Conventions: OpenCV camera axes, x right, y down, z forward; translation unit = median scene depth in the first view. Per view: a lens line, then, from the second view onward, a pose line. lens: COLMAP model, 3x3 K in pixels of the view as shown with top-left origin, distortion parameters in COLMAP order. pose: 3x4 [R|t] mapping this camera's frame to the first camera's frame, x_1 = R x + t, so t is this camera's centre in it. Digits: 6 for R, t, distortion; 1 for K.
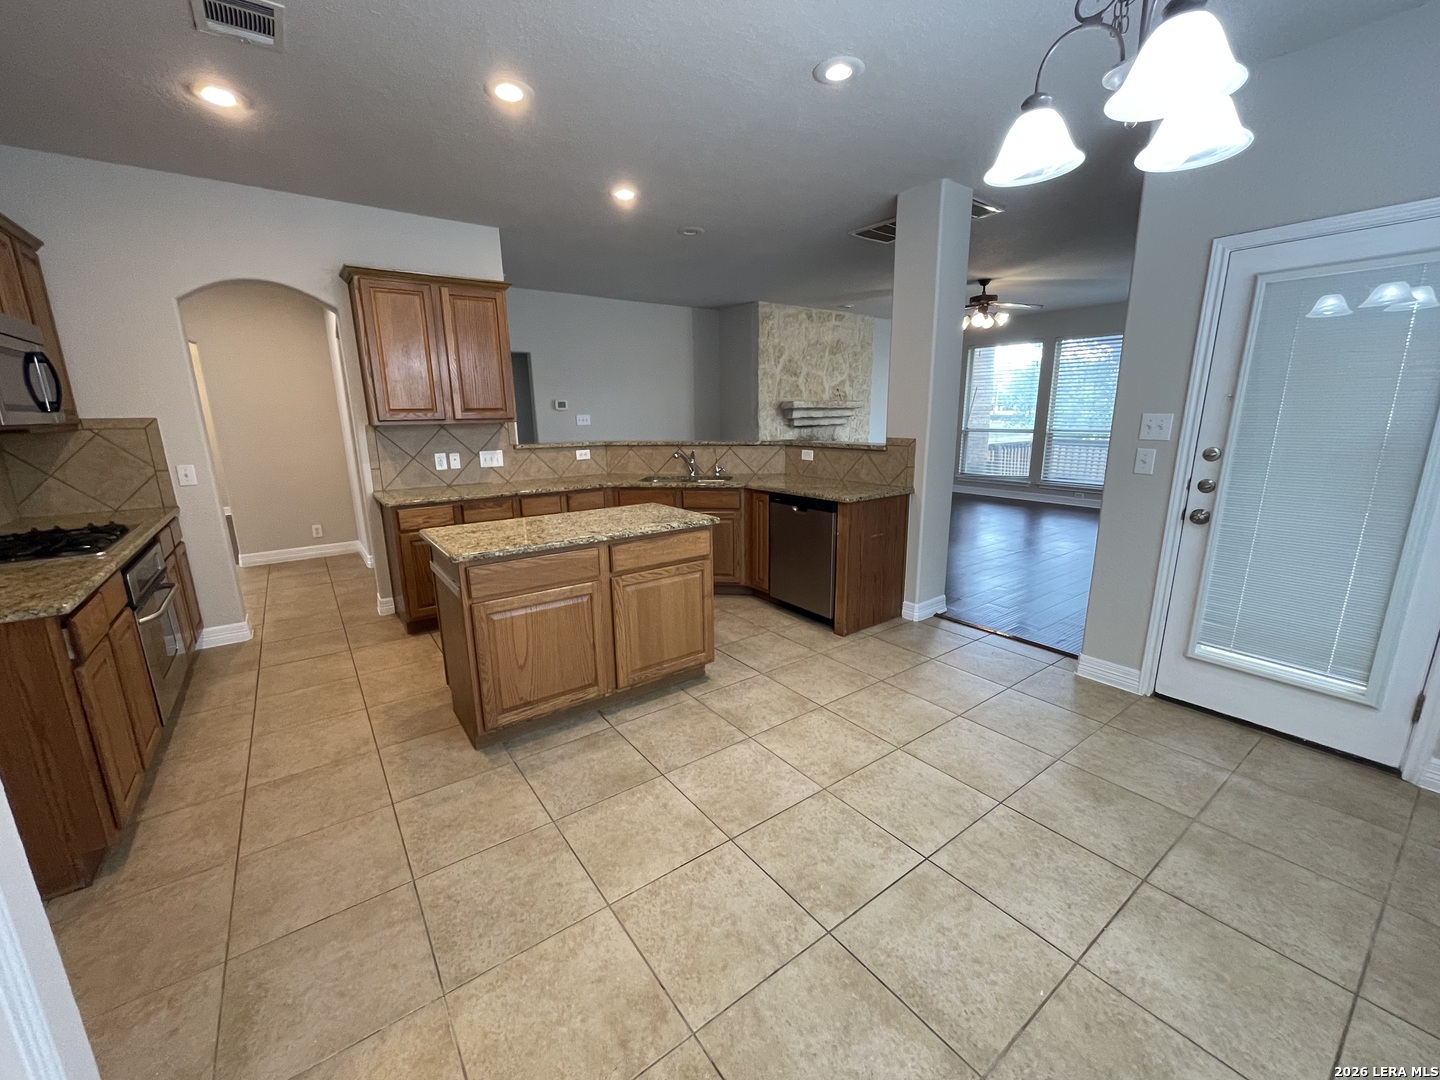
lens RADIAL K [[577.6, 0, 720.9], [0, 577.6, 540.6], [0, 0, 1]] dist [0.002761, -0.000287]
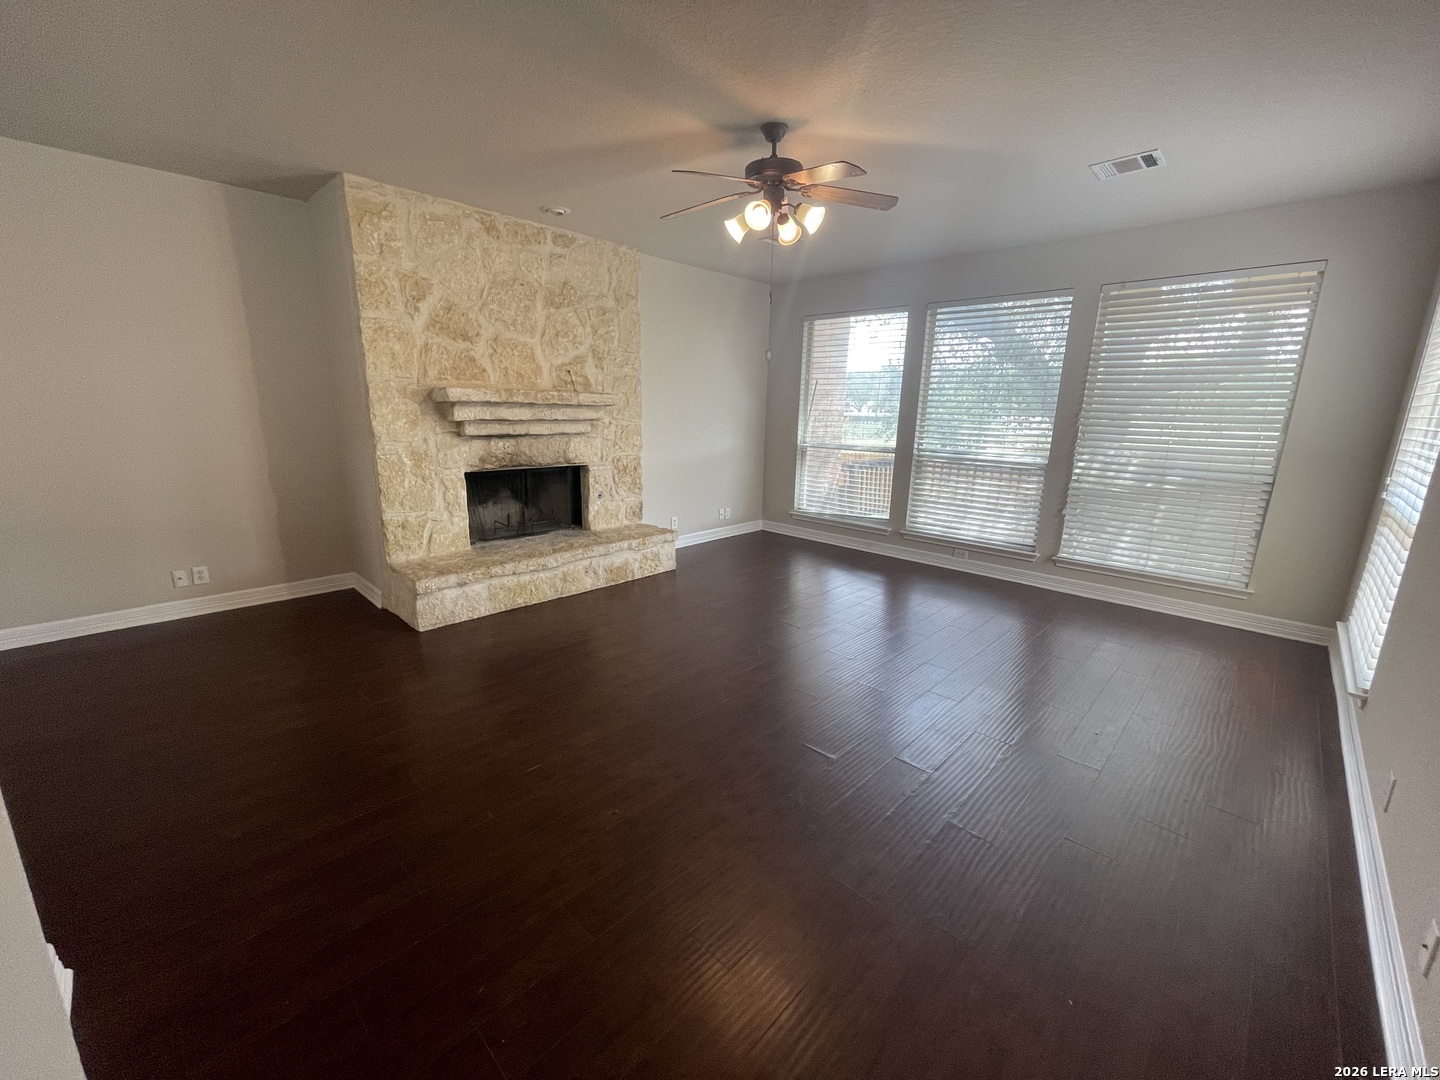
lens RADIAL K [[577.6, 0, 716.5], [0, 577.6, 541.6], [0, 0, 1]] dist [0.002761, -0.000287]
pose [[0.986668, -0.009875, 0.162449, 0.259248], [0.009387, 0.999949, 0.003771, -0.099334], [-0.162477, -0.002196, 0.986710, 0.433040]]
